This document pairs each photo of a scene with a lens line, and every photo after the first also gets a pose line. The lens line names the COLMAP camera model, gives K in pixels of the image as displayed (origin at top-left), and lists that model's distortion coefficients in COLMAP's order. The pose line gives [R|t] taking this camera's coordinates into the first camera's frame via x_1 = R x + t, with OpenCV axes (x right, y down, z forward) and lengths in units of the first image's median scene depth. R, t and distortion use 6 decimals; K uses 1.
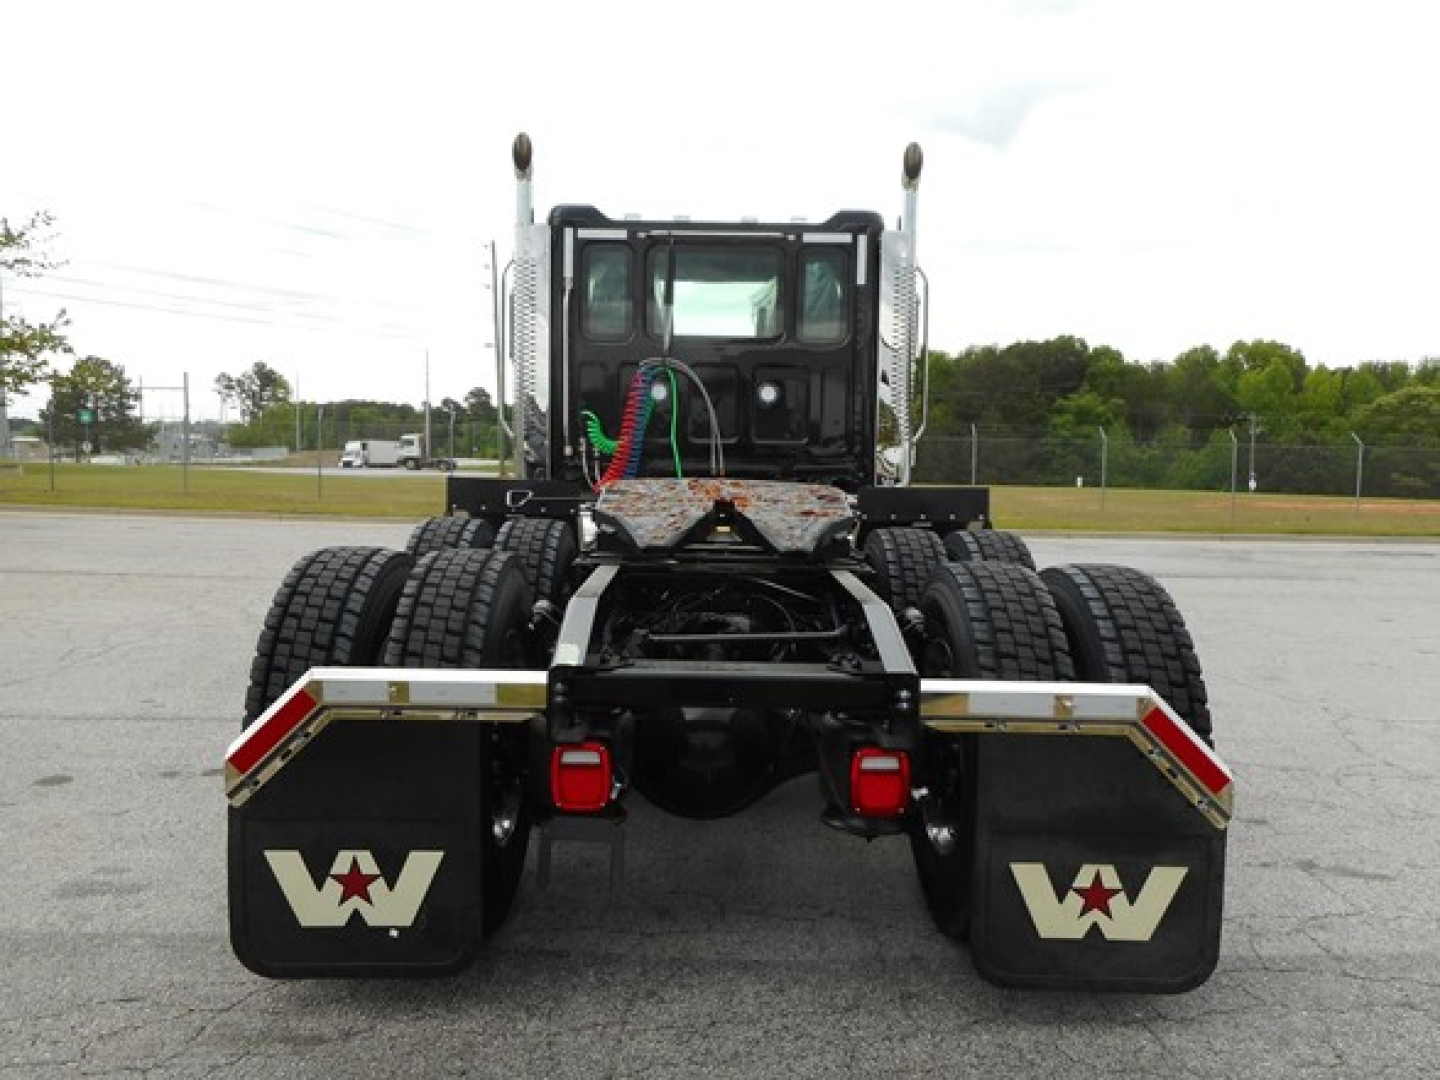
lens RADIAL K [[1096.8, 0, 723.0], [0, 1096.8, 534.7], [0, 0, 1]] dist [0.001261, 0.004775]
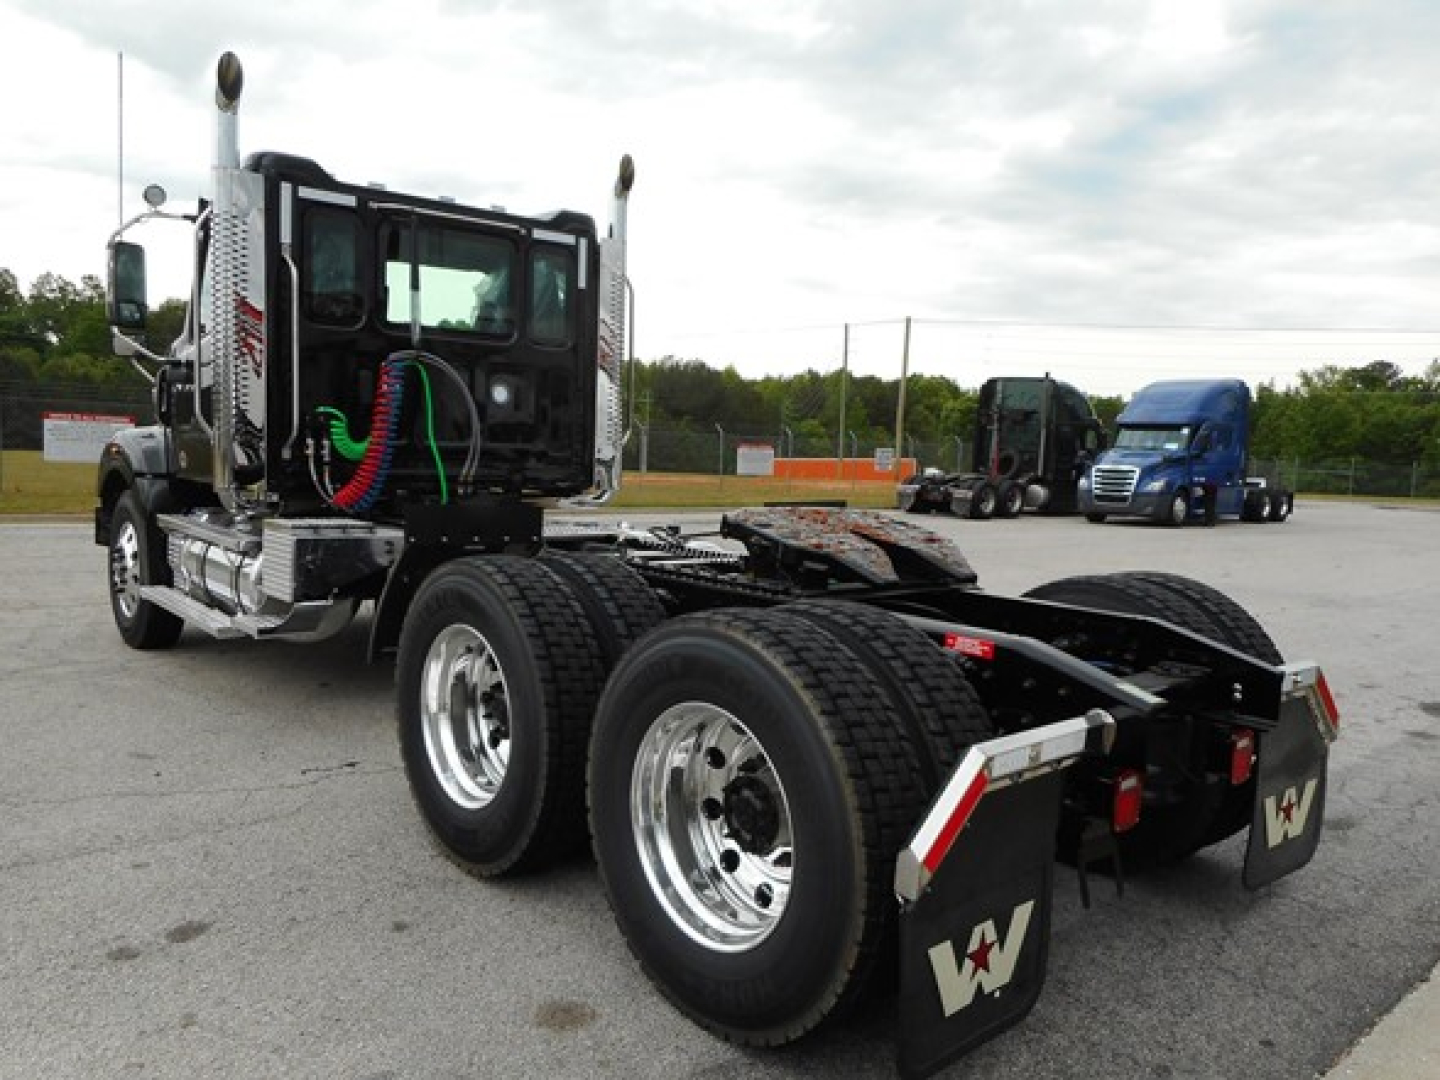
lens RADIAL K [[1090.0, 0, 720.0], [0, 1090.0, 540.0], [0, 0, 1]] dist [0.006799, 0.000424]
pose [[0.760008, -0.047701, 0.648161, -0.438310], [0.026845, 0.998756, 0.042025, -0.037899], [-0.649359, -0.014540, 0.760343, 0.163137]]
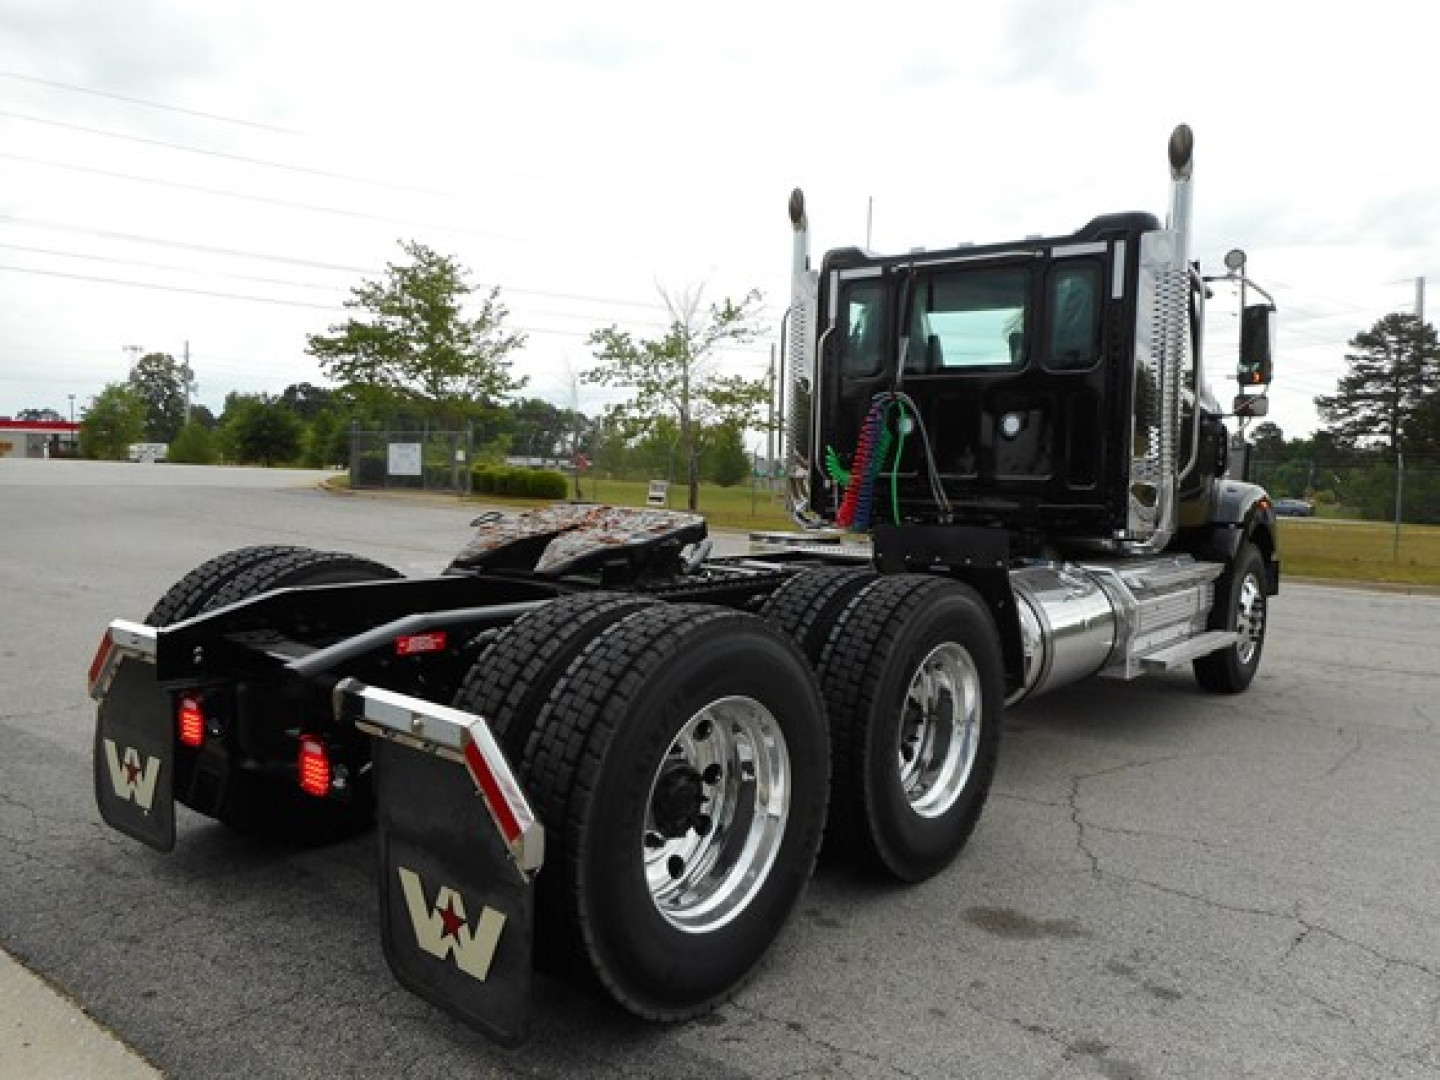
lens RADIAL K [[1090.0, 0, 720.0], [0, 1090.0, 540.0], [0, 0, 1]] dist [0.006799, 0.000424]
pose [[0.765345, 0.046843, -0.641914, 0.454644], [-0.065735, 0.997822, -0.005560, -0.011522], [0.640255, 0.046452, 0.766757, 0.147838]]
